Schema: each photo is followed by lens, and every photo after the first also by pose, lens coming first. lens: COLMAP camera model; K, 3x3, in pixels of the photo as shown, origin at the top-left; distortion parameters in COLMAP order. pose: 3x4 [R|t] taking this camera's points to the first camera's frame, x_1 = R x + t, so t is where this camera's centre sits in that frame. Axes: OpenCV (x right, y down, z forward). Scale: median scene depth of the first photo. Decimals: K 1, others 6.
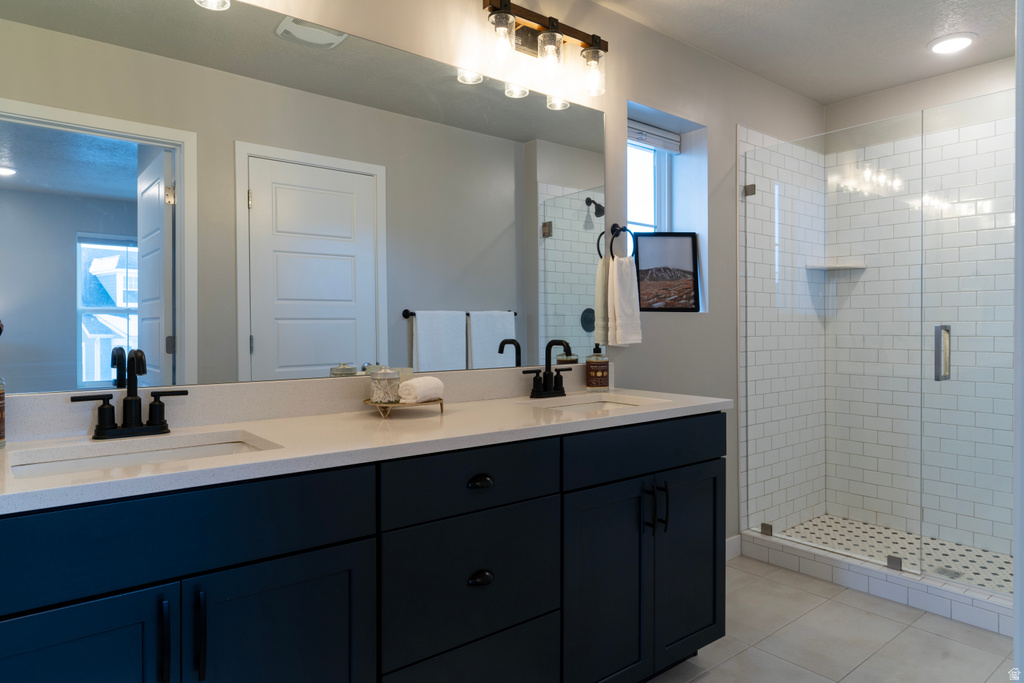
lens RADIAL K [[643.1, 0, 508.9], [0, 643.1, 339.6], [0, 0, 1]] dist [0.007151, 0.007230]
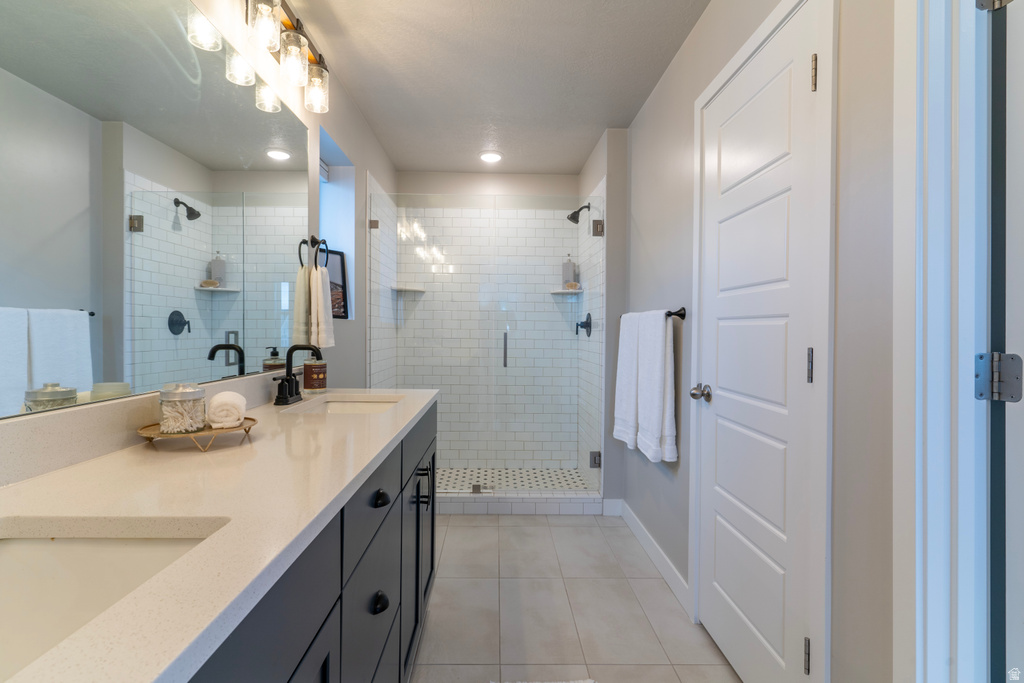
lens RADIAL K [[493.3, 0, 513.8], [0, 493.3, 338.7], [0, 0, 1]] dist [0.004446, -0.000506]
pose [[0.617496, -0.001372, 0.786573, -0.252896], [0.003324, 0.999994, -0.000865, -0.005562], [-0.786567, 0.003149, 0.617497, 0.208636]]
